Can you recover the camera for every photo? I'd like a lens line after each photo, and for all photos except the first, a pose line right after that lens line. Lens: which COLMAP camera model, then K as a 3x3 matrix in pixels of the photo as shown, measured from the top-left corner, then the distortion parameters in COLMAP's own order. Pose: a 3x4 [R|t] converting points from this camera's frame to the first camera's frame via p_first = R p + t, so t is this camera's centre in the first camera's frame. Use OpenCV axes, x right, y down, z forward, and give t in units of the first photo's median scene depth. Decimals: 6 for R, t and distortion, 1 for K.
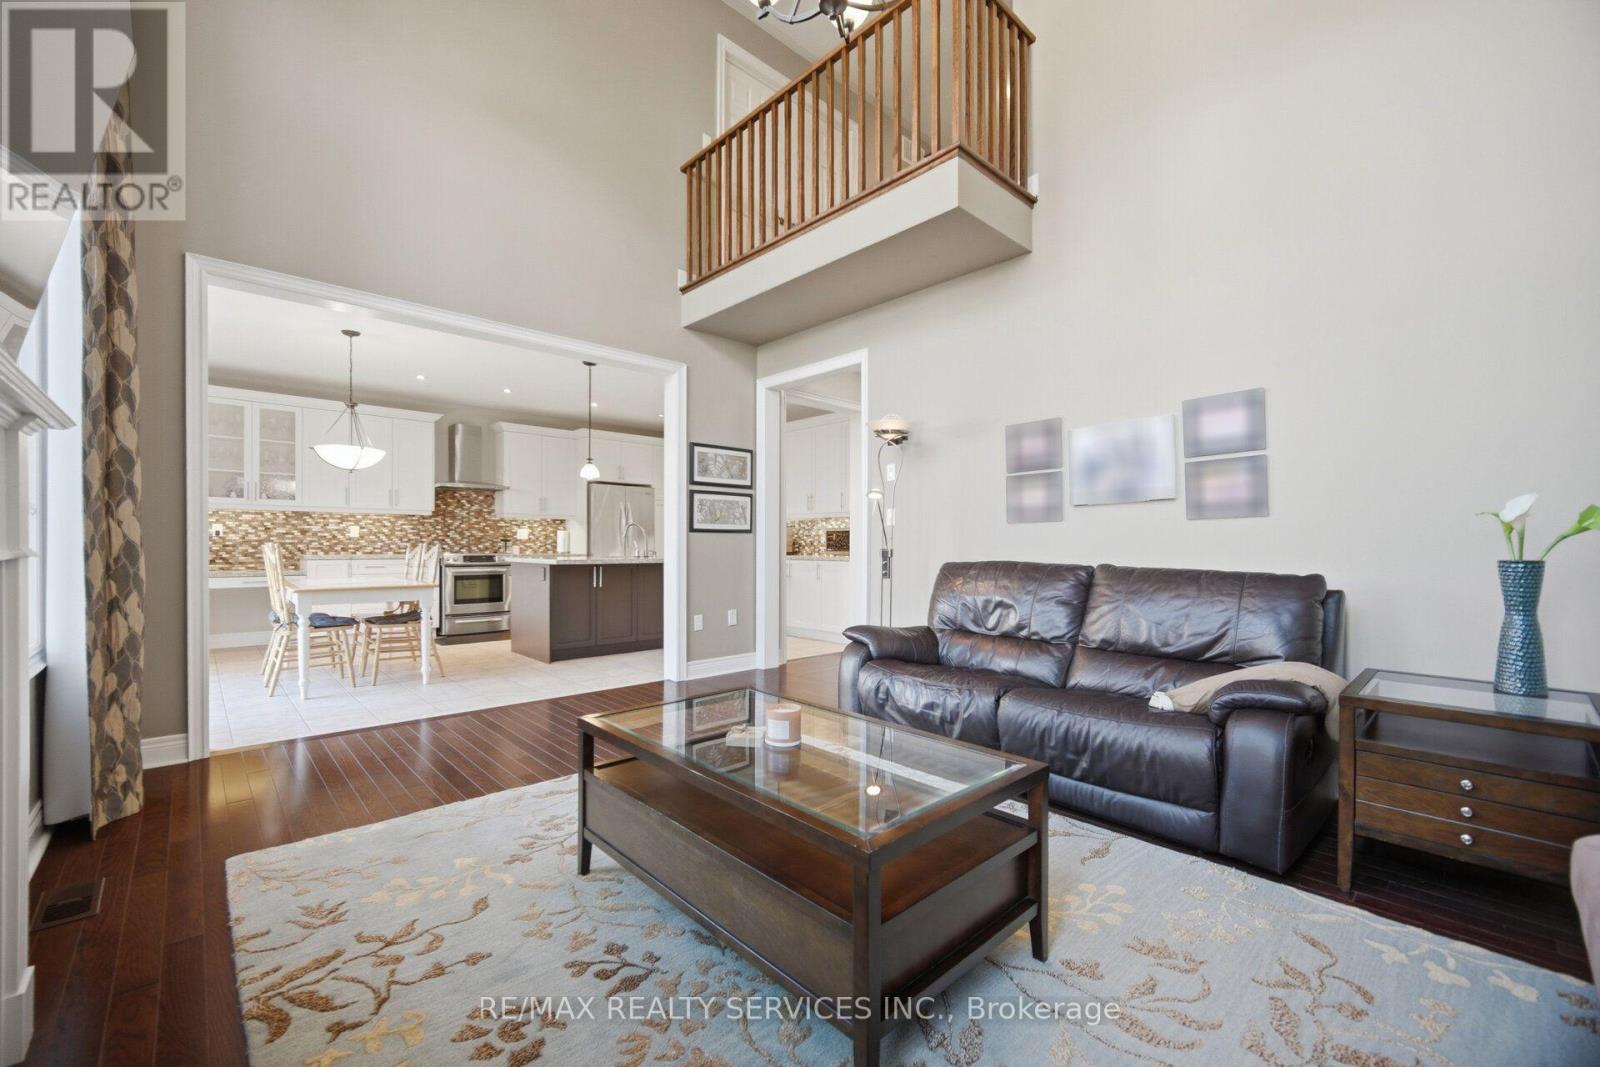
lens RADIAL K [[646.3, 0, 778.1], [0, 646.3, 545.0], [0, 0, 1]] dist [0.000646, 0.000042]
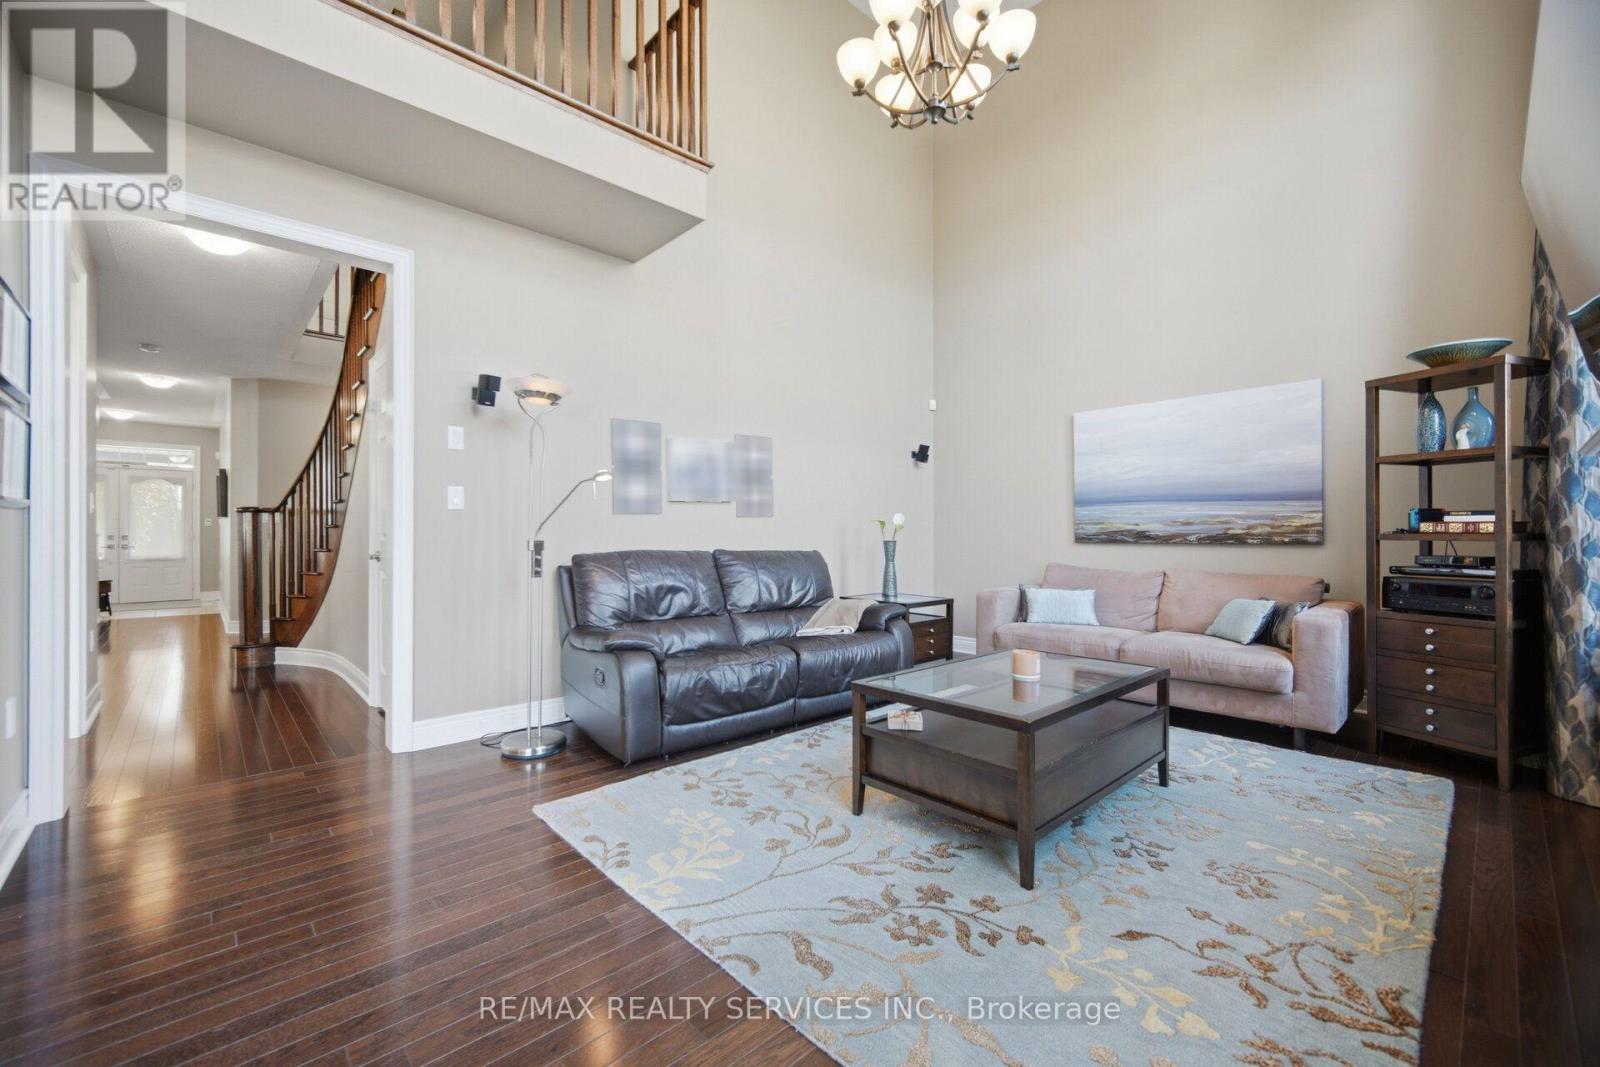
lens RADIAL K [[652.1, 0, 788.0], [0, 652.1, 526.3], [0, 0, 1]] dist [-0.000873, -0.000149]
pose [[0.000367, 0.007879, 0.999969, -0.872049], [0.004263, 0.999960, -0.007880, -0.004631], [-0.999991, 0.004266, 0.000333, 0.938548]]
